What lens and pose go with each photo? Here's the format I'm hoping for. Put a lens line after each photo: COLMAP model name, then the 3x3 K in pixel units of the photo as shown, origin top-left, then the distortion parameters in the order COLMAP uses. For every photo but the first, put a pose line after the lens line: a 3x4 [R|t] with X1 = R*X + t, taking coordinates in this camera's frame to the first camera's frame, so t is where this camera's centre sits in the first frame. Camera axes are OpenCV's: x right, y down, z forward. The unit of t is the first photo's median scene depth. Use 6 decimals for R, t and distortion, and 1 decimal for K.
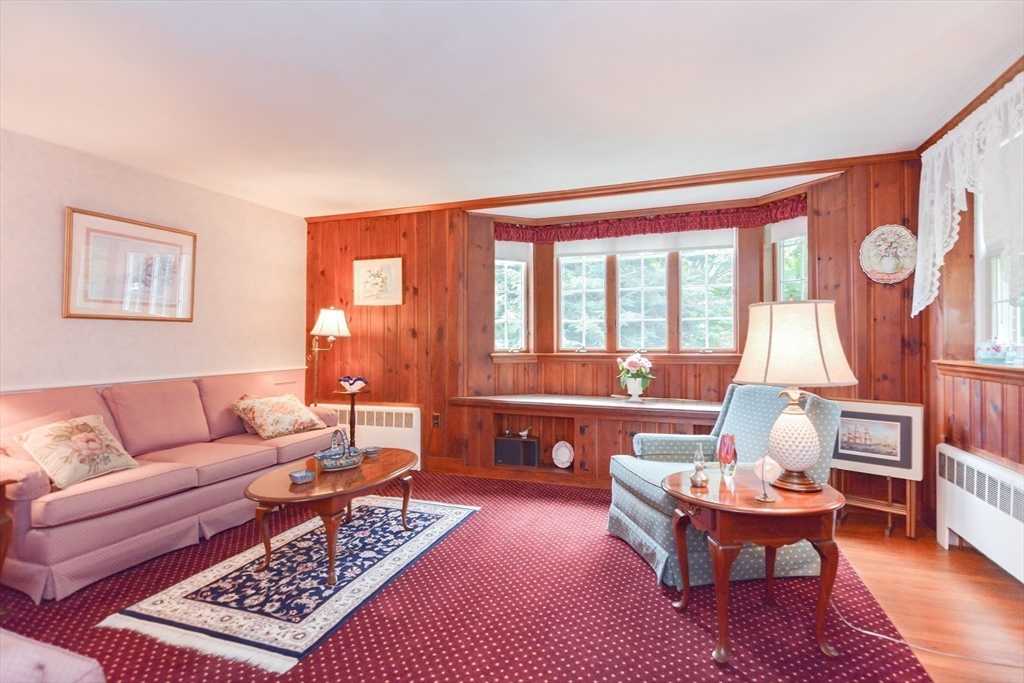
lens RADIAL K [[505.1, 0, 499.9], [0, 505.1, 342.6], [0, 0, 1]] dist [0.001539, -0.000169]
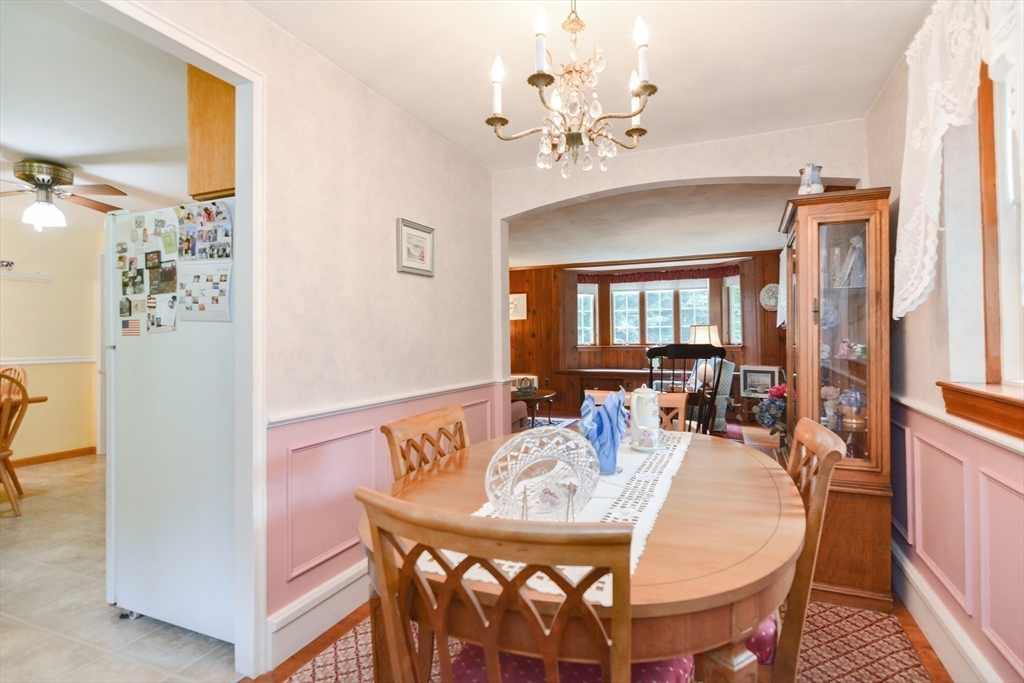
lens RADIAL K [[506.0, 0, 518.9], [0, 506.0, 344.6], [0, 0, 1]] dist [0.003734, -0.000109]
pose [[0.999500, -0.006320, -0.030986, -0.173217], [0.006509, 0.999961, 0.006022, 0.003925], [0.030947, -0.006220, 0.999502, -0.862762]]
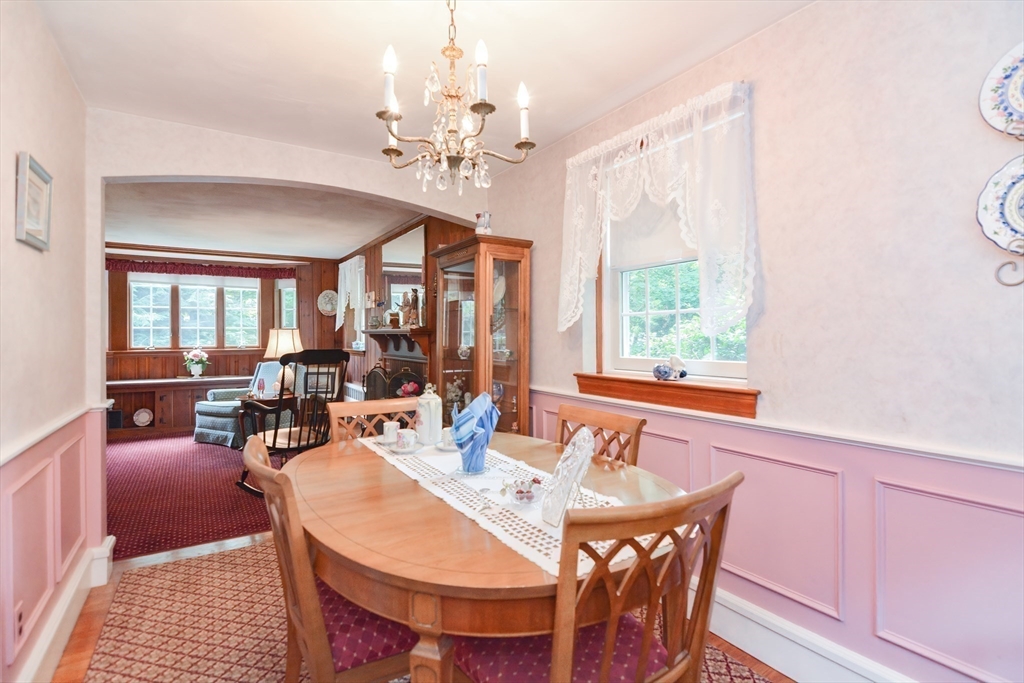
lens RADIAL K [[500.3, 0, 525.0], [0, 500.3, 335.6], [0, 0, 1]] dist [0.001403, -0.000132]
pose [[0.587320, -0.000174, 0.809355, -0.397339], [0.007092, 0.999963, -0.004931, -0.006765], [-0.809324, 0.008636, 0.587299, -0.767473]]
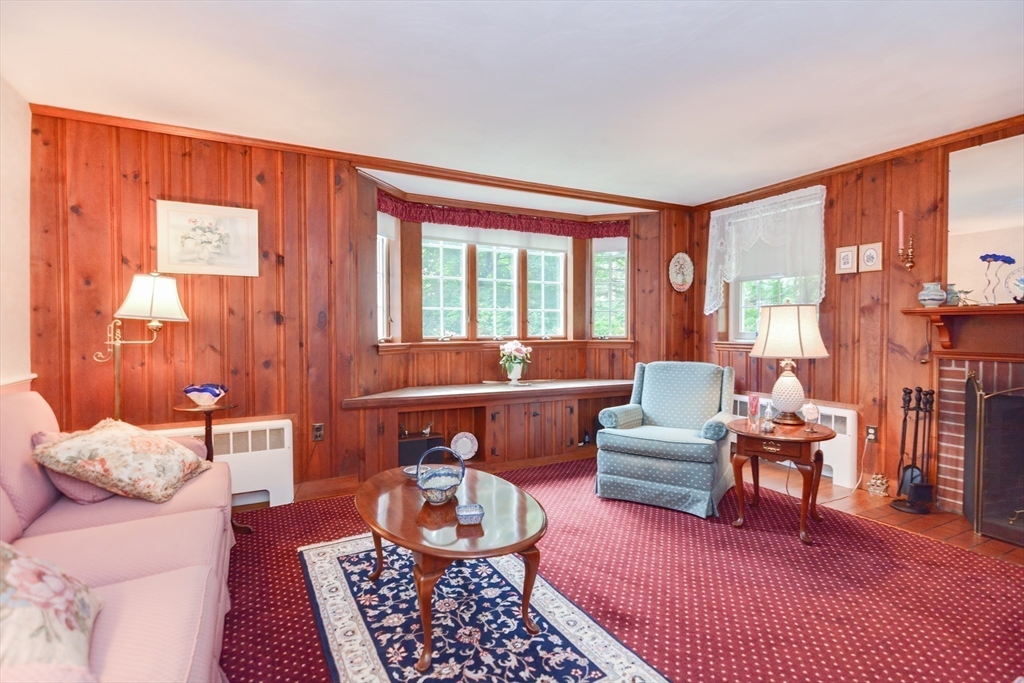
lens RADIAL K [[506.0, 0, 518.9], [0, 506.0, 344.6], [0, 0, 1]] dist [0.003734, -0.000109]
pose [[0.654743, -0.020574, 0.755571, -0.515886], [0.001516, 0.999663, 0.025906, 0.001296], [-0.755850, -0.015816, 0.654554, 0.273436]]
